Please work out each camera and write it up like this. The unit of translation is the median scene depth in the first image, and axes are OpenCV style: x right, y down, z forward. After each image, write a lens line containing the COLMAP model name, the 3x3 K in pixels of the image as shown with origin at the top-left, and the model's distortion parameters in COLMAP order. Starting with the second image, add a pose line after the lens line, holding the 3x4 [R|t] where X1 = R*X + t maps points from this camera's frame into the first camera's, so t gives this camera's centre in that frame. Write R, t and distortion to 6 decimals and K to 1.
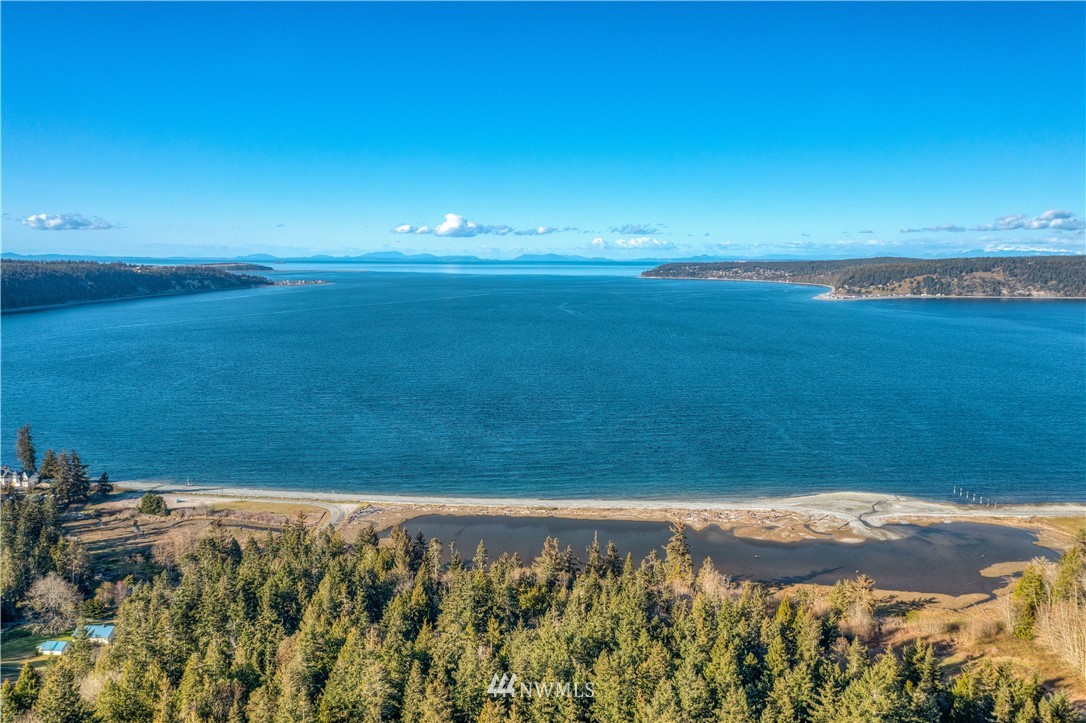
lens RADIAL K [[849.8, 0, 541.7], [0, 849.8, 361.3], [0, 0, 1]] dist [-0.008993, 0.033462]
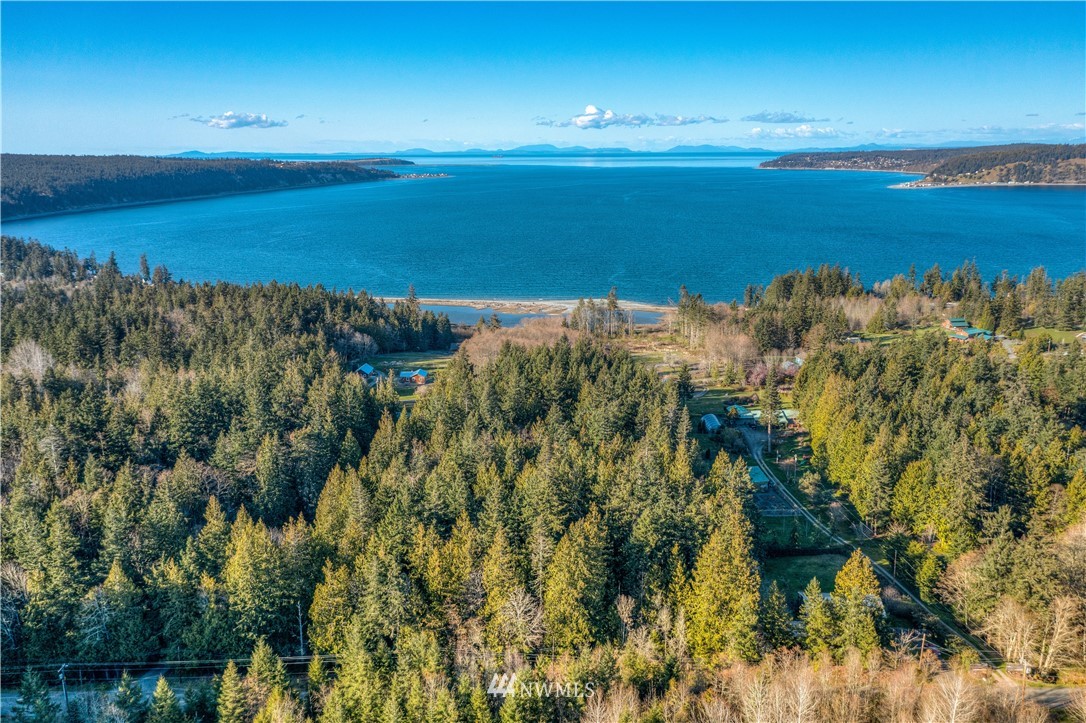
lens RADIAL K [[849.8, 0, 541.7], [0, 849.8, 361.3], [0, 0, 1]] dist [-0.008993, 0.033462]
pose [[0.983844, 0.030575, -0.176397, 0.086045], [-0.008726, 0.992327, 0.123334, 0.011526], [0.178814, -0.119802, 0.976562, -0.099212]]
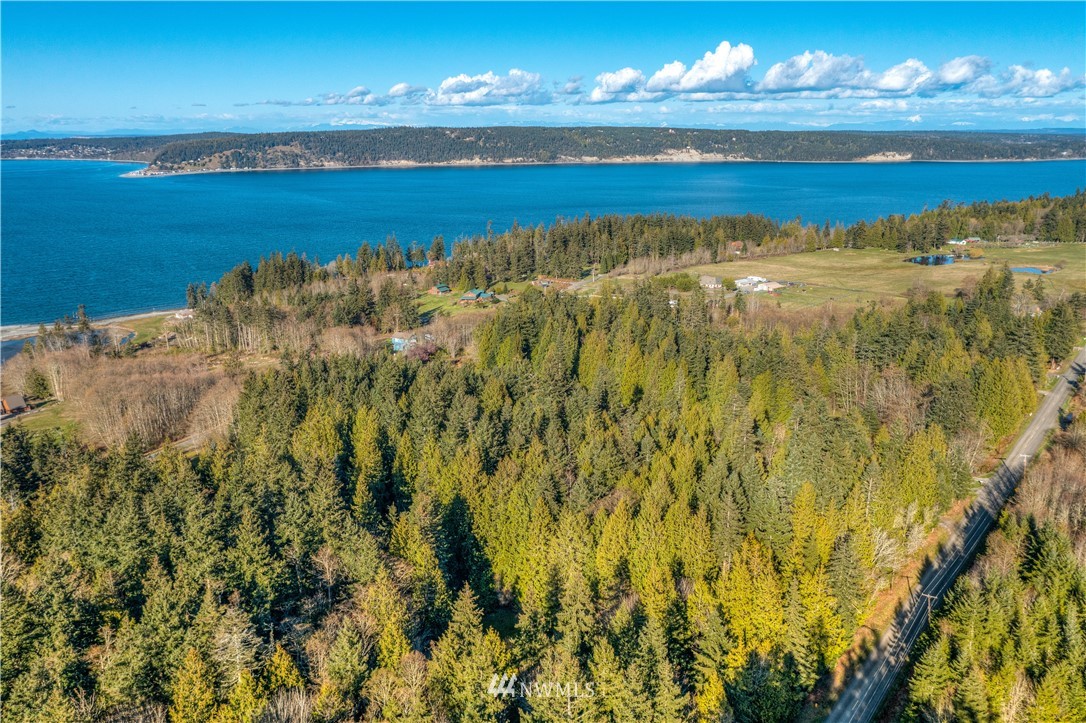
lens RADIAL K [[849.8, 0, 541.7], [0, 849.8, 361.3], [0, 0, 1]] dist [-0.008993, 0.033462]
pose [[0.759143, -0.178554, 0.625956, 0.030613], [0.088058, 0.980972, 0.173029, 0.008833], [-0.644940, -0.076234, 0.760421, -0.081954]]
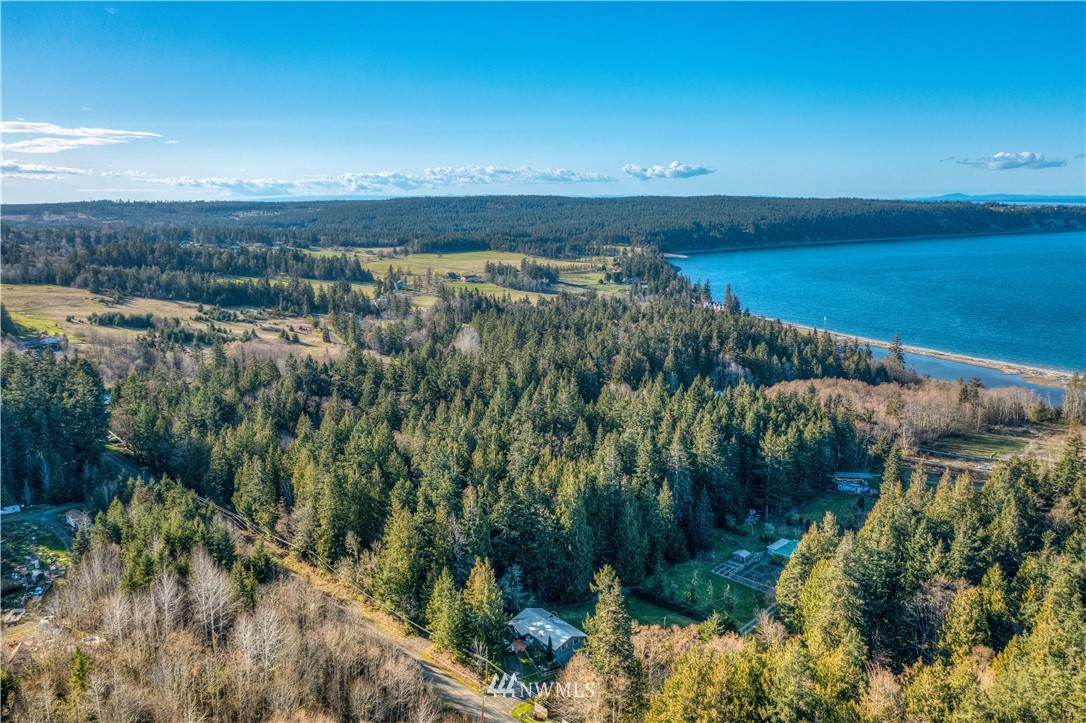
lens RADIAL K [[851.7, 0, 541.6], [0, 851.7, 364.2], [0, 0, 1]] dist [-0.020453, 0.054586]
pose [[0.534034, 0.155566, -0.831028, 0.139216], [-0.095246, 0.987739, 0.123695, 0.009295], [0.840081, 0.013095, 0.542303, -0.075841]]
